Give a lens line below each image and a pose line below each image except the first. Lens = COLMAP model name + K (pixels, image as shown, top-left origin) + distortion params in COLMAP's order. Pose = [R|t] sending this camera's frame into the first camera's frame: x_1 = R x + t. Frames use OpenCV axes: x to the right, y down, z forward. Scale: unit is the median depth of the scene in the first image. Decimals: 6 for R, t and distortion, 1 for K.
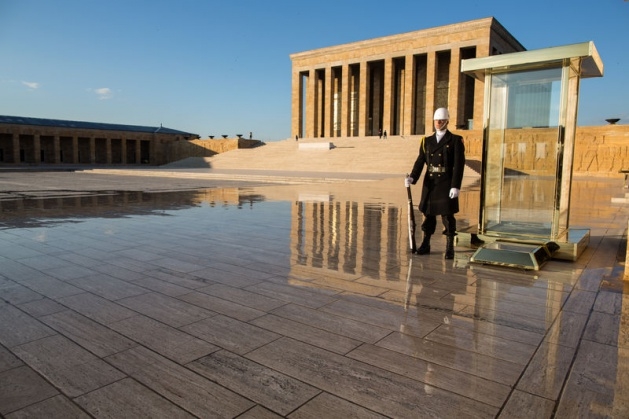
lens RADIAL K [[429.6, 0, 314.5], [0, 429.6, 209.5], [0, 0, 1]] dist [-0.061036, 0.065692]
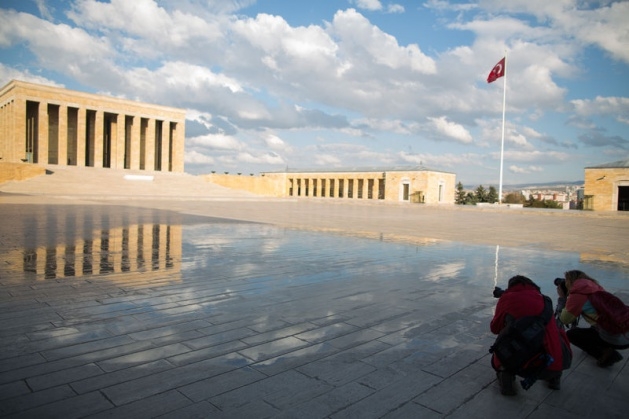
lens RADIAL K [[429.6, 0, 314.5], [0, 429.6, 209.5], [0, 0, 1]] dist [-0.061036, 0.065692]
pose [[0.113064, -0.052720, 0.992188, -1.110861], [0.079942, 0.995837, 0.043805, -0.046971], [-0.990366, 0.074365, 0.116808, 0.213249]]
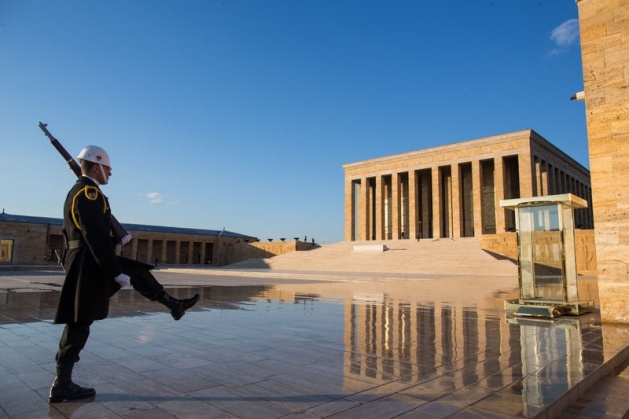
lens RADIAL K [[429.6, 0, 314.5], [0, 429.6, 209.5], [0, 0, 1]] dist [-0.061036, 0.065692]
pose [[0.994245, -0.011130, -0.106547, -0.015343], [-0.014167, 0.972194, -0.233750, 0.007419], [0.106186, 0.233914, 0.966441, -0.052779]]
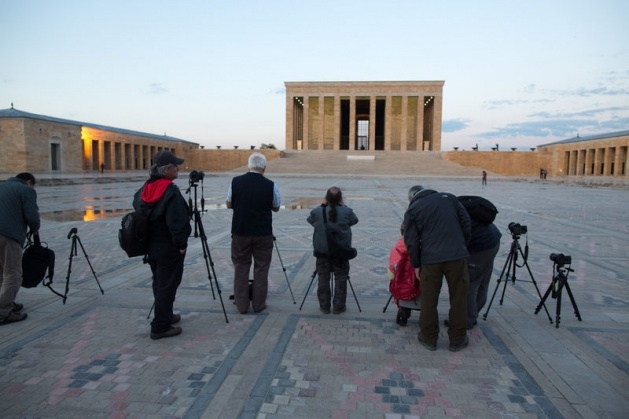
lens RADIAL K [[429.6, 0, 314.5], [0, 429.6, 209.5], [0, 0, 1]] dist [-0.061036, 0.065692]
pose [[0.857839, -0.049602, 0.511519, -0.712237], [0.055505, 0.998451, 0.003737, 0.009061], [-0.510912, 0.025186, 0.859264, -0.120414]]
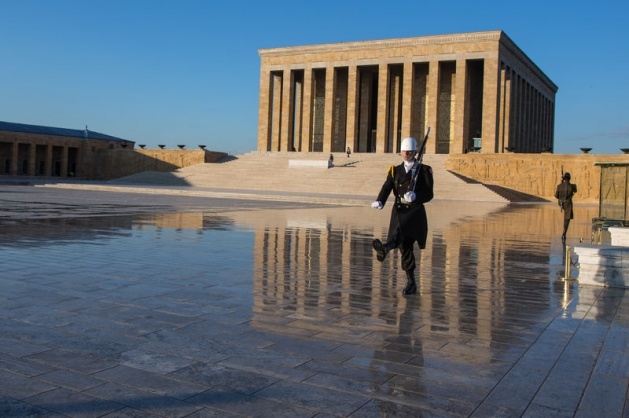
lens RADIAL K [[639.8, 0, 291.5], [0, 639.8, 179.6], [0, 0, 1]] dist [-0.053714, 0.018545]
pose [[0.991284, 0.026493, 0.129048, -0.163598], [-0.012543, 0.994100, -0.107737, 0.019495], [-0.131141, 0.105179, 0.985768, -0.217628]]
